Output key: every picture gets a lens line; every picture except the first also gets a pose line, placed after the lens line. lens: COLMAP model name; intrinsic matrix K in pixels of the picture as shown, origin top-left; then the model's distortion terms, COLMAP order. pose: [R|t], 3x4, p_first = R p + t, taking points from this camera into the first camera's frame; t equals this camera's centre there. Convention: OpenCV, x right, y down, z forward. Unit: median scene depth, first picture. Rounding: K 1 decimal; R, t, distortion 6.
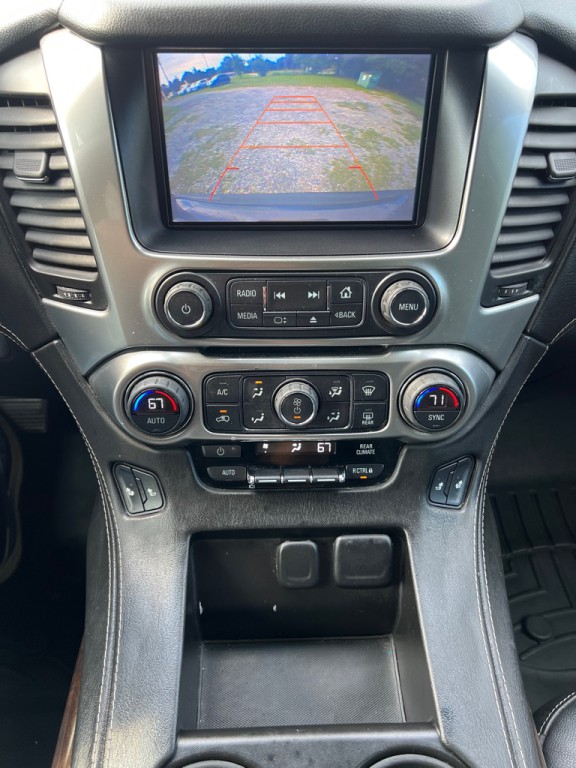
lens RADIAL K [[584.0, 0, 288.0], [0, 584.0, 384.0], [0, 0, 1]] dist [0.074801, -0.088546]
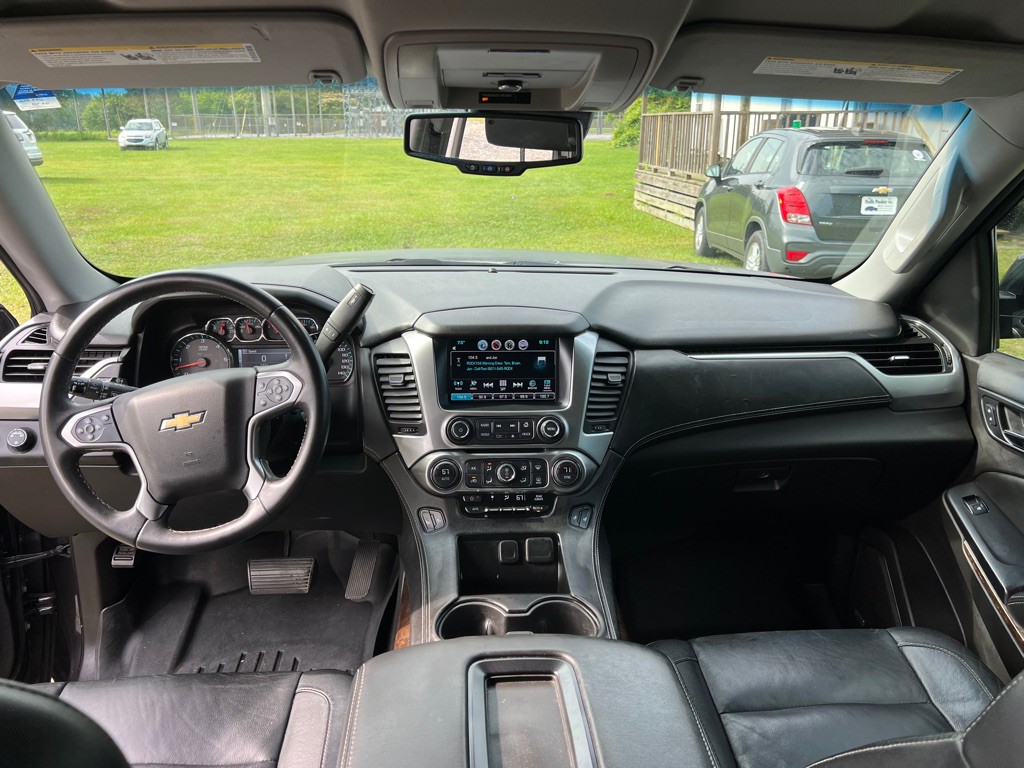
lens RADIAL K [[778.7, 0, 516.0], [0, 778.7, 379.4], [0, 0, 1]] dist [0.074801, -0.088546]
pose [[0.998959, -0.008735, 0.044779, -0.080560], [0.026374, 0.911441, -0.410585, 0.943857], [-0.037227, 0.411338, 0.910722, -1.907157]]
